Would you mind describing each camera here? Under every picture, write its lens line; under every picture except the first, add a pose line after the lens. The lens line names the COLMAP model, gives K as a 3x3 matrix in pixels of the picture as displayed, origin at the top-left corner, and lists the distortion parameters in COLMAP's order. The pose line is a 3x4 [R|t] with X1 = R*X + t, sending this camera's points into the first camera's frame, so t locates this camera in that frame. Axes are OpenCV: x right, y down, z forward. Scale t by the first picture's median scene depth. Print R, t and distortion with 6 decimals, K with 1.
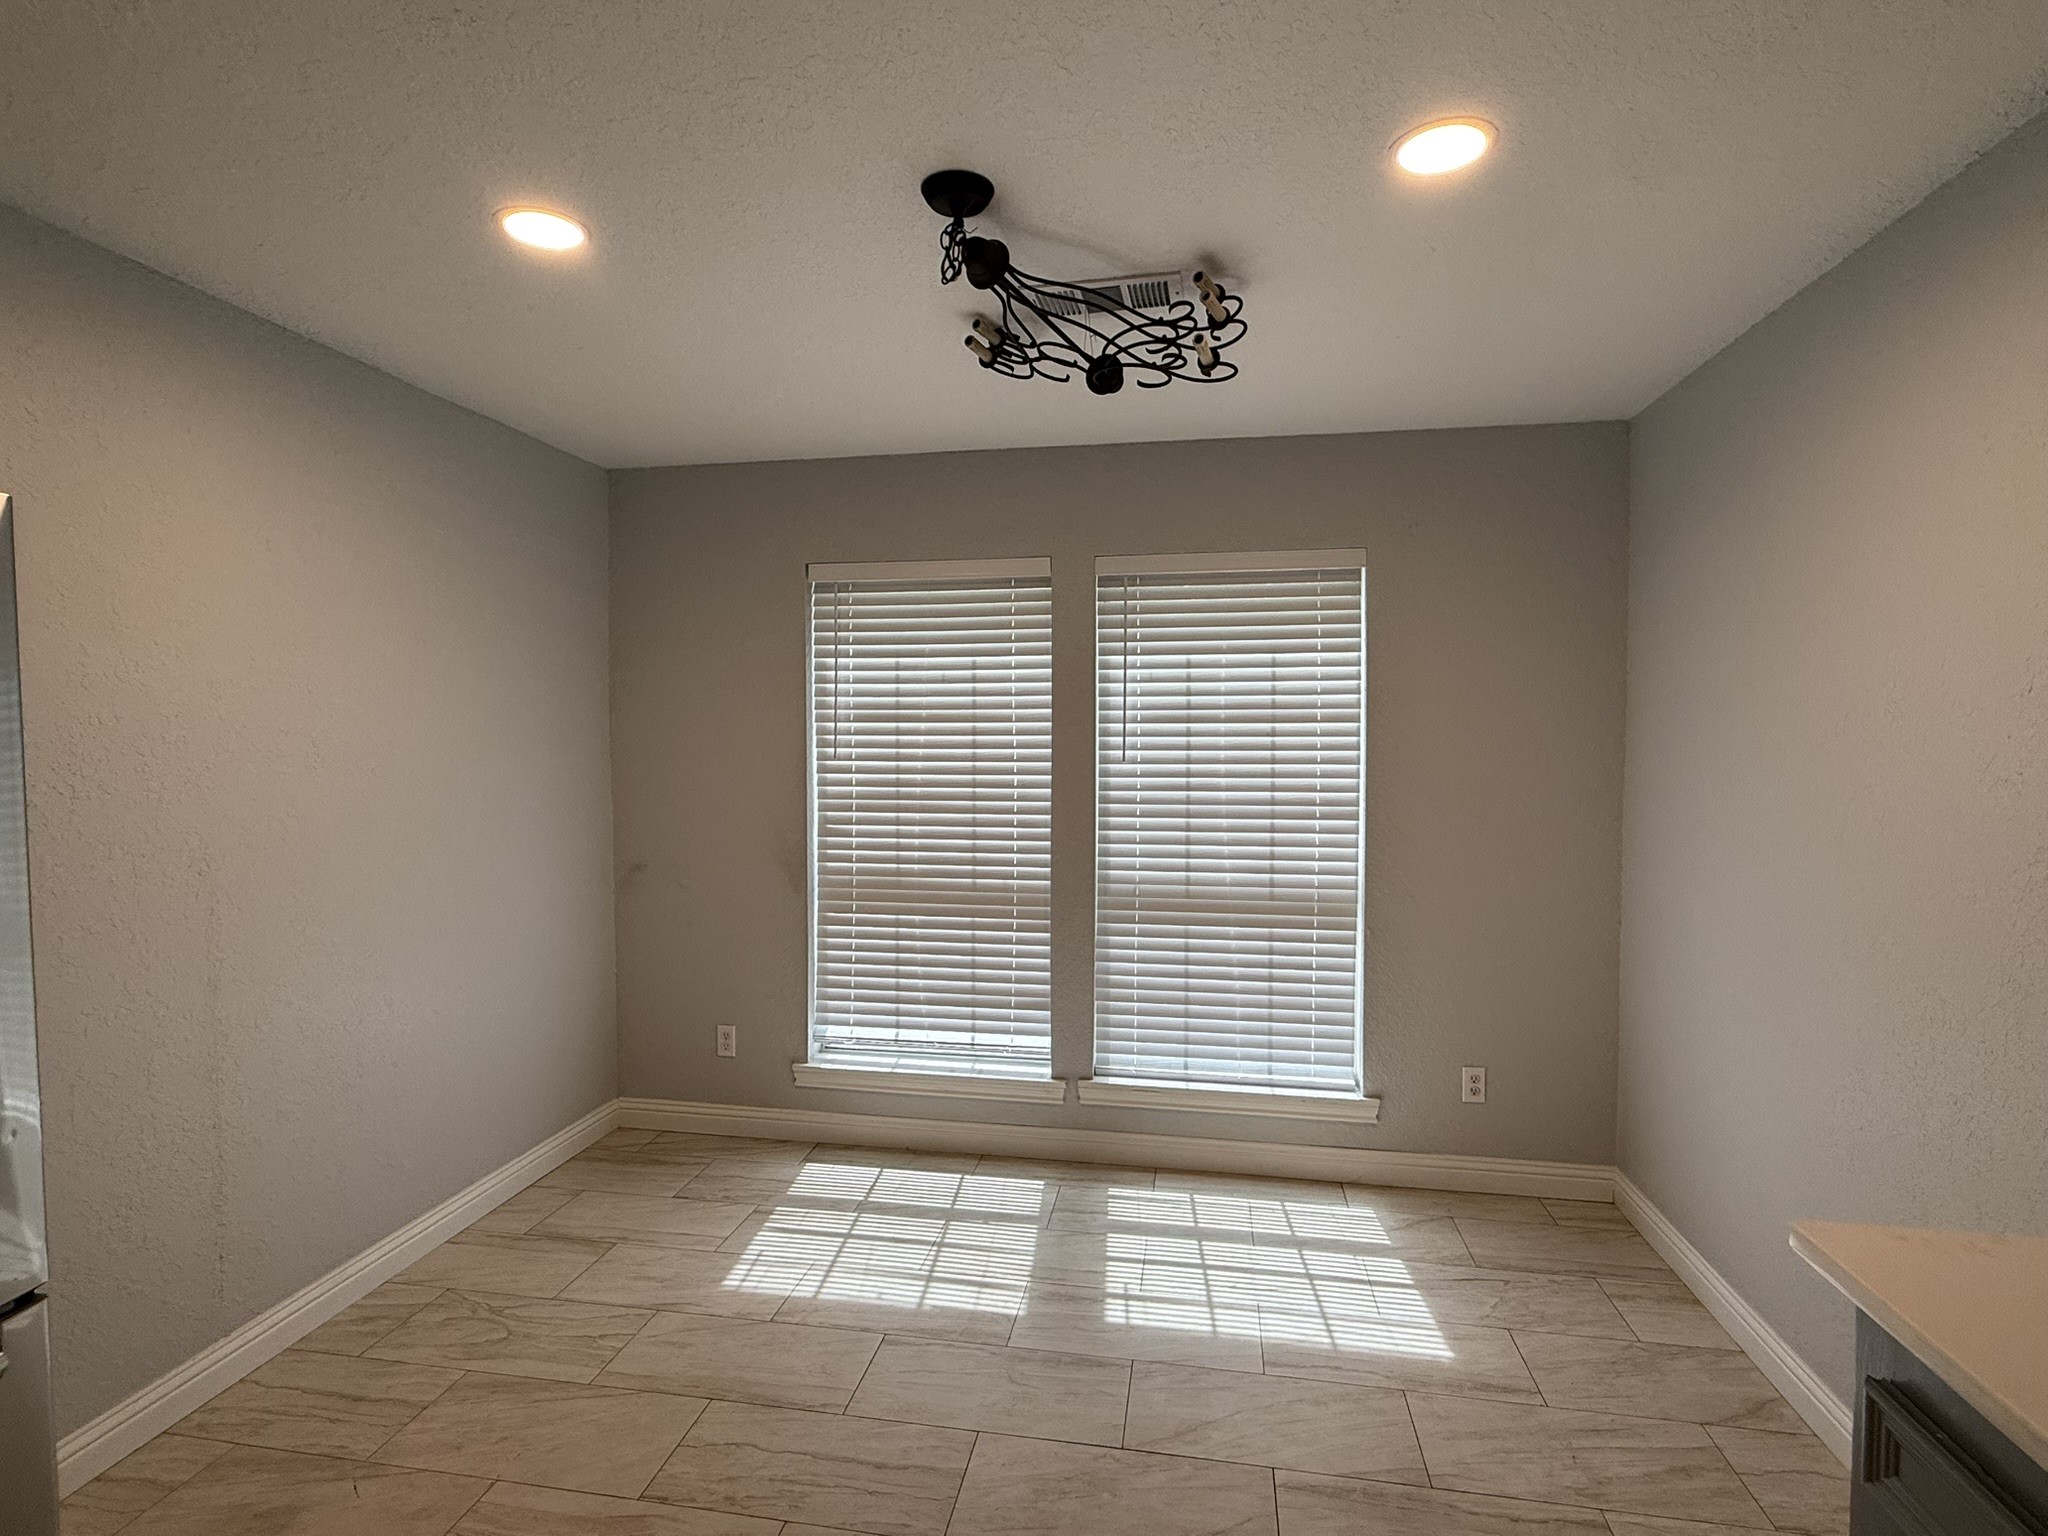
lens RADIAL K [[1021.6, 0, 1024.9], [0, 1021.6, 777.5], [0, 0, 1]] dist [-0.000260, -0.000500]
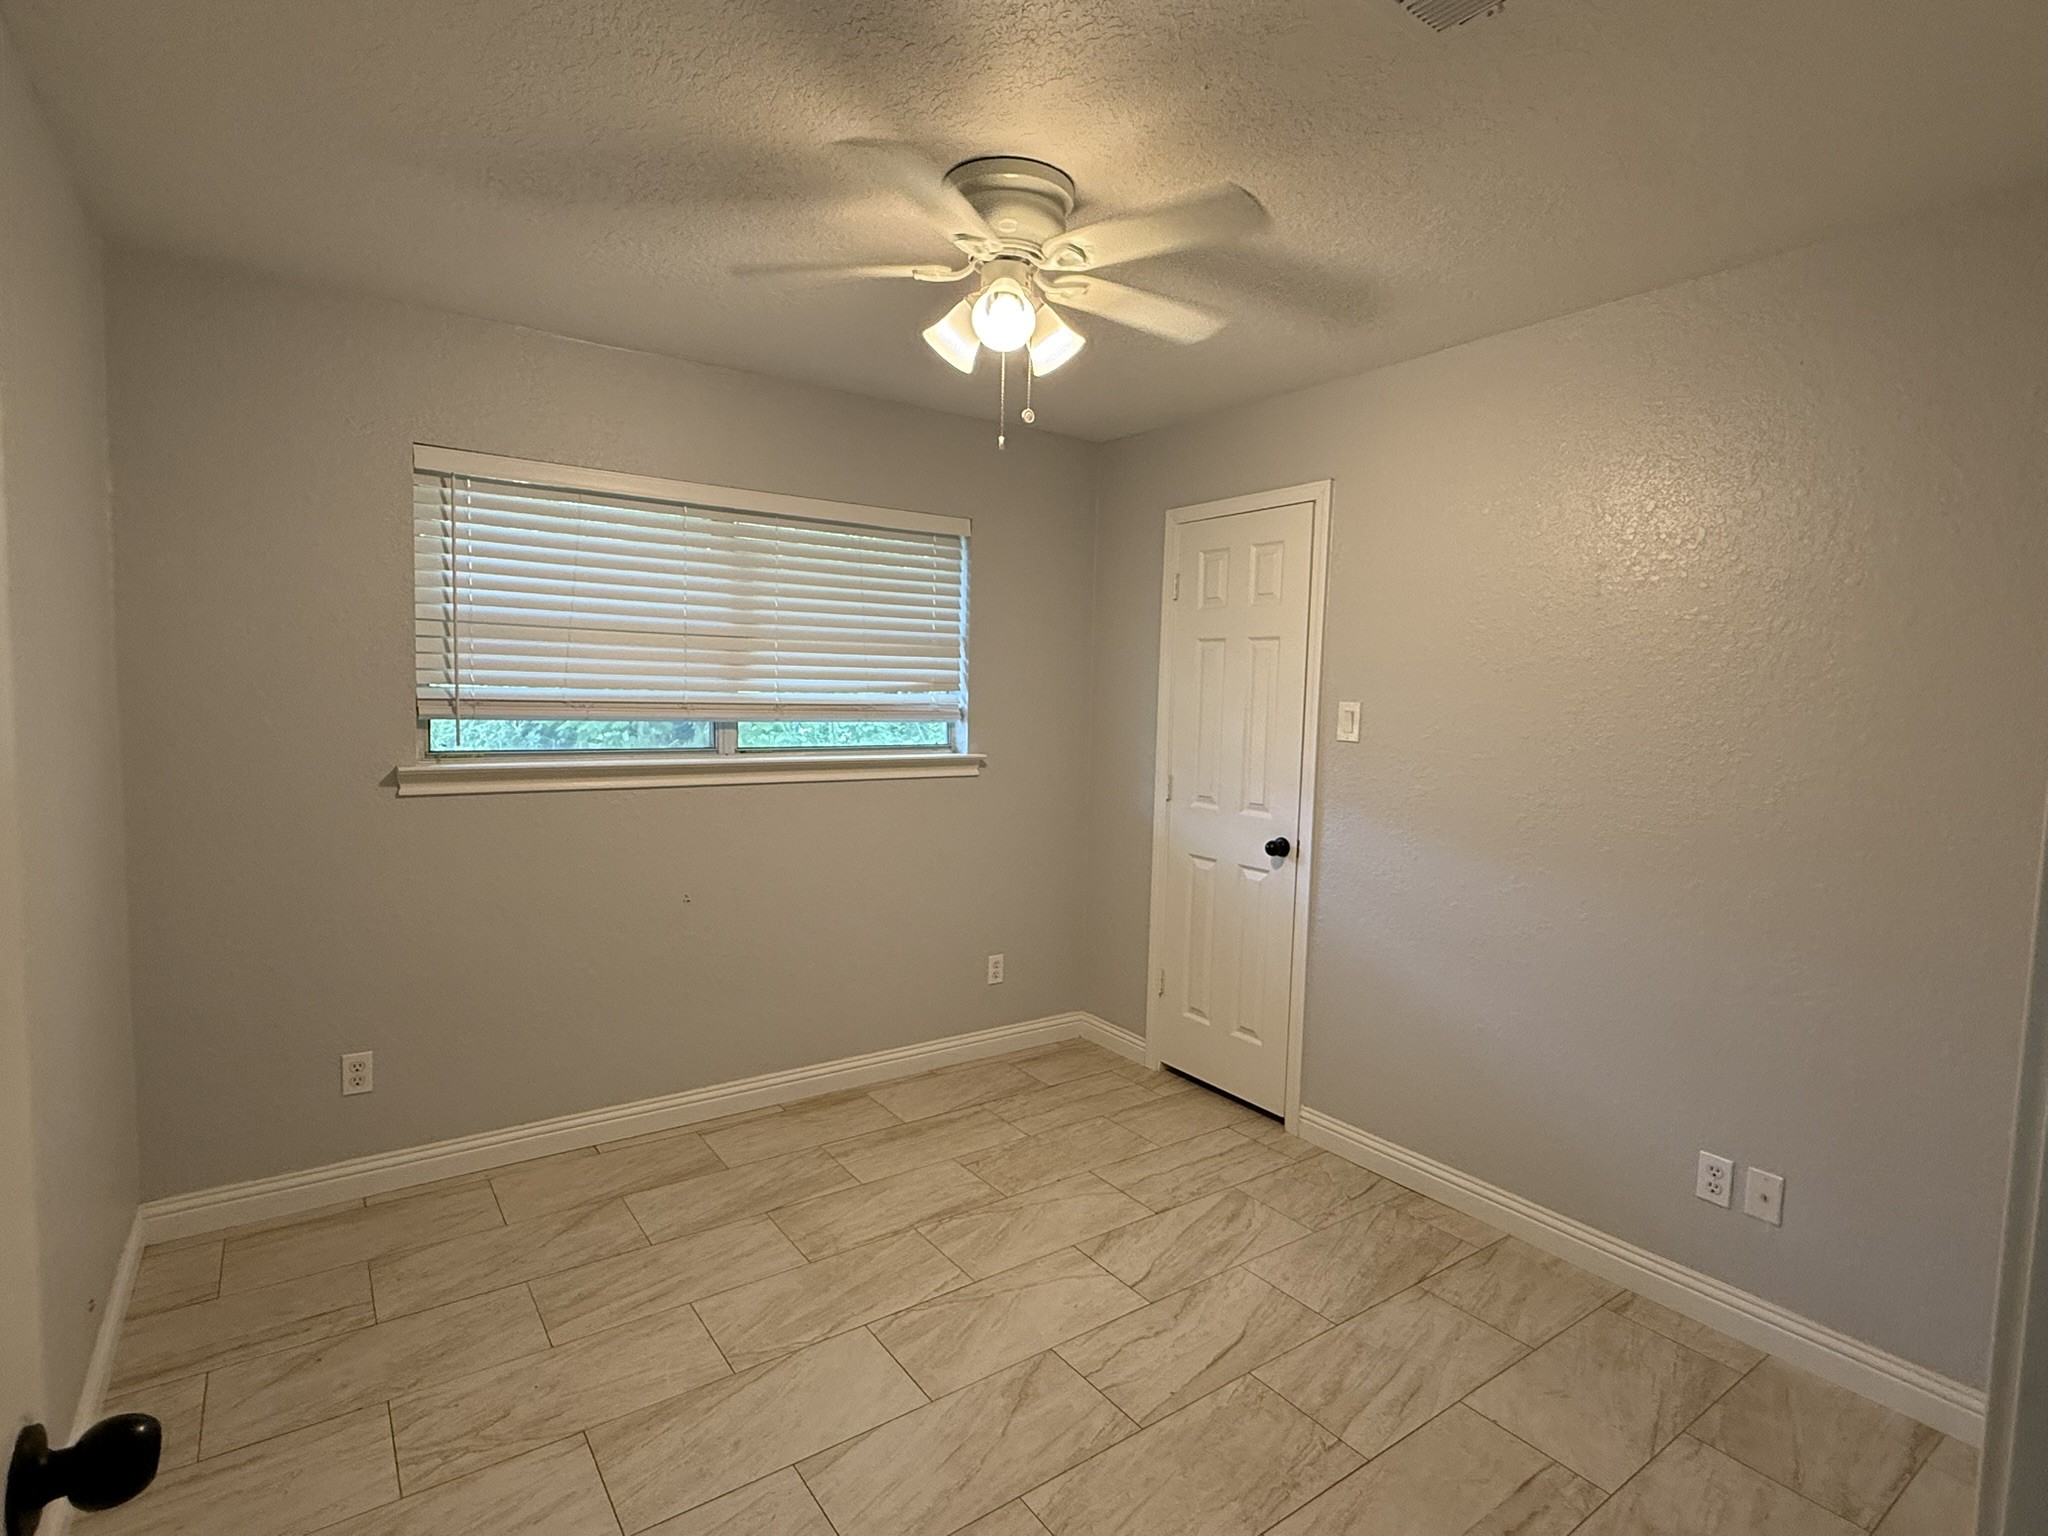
lens RADIAL K [[1021.6, 0, 1020.7], [0, 1021.6, 765.1], [0, 0, 1]] dist [-0.000260, -0.000500]
pose [[0.704029, -0.030409, 0.709520, -0.440433], [-0.003636, 0.998915, 0.046420, -0.004609], [-0.710162, -0.035260, 0.703155, 0.124061]]
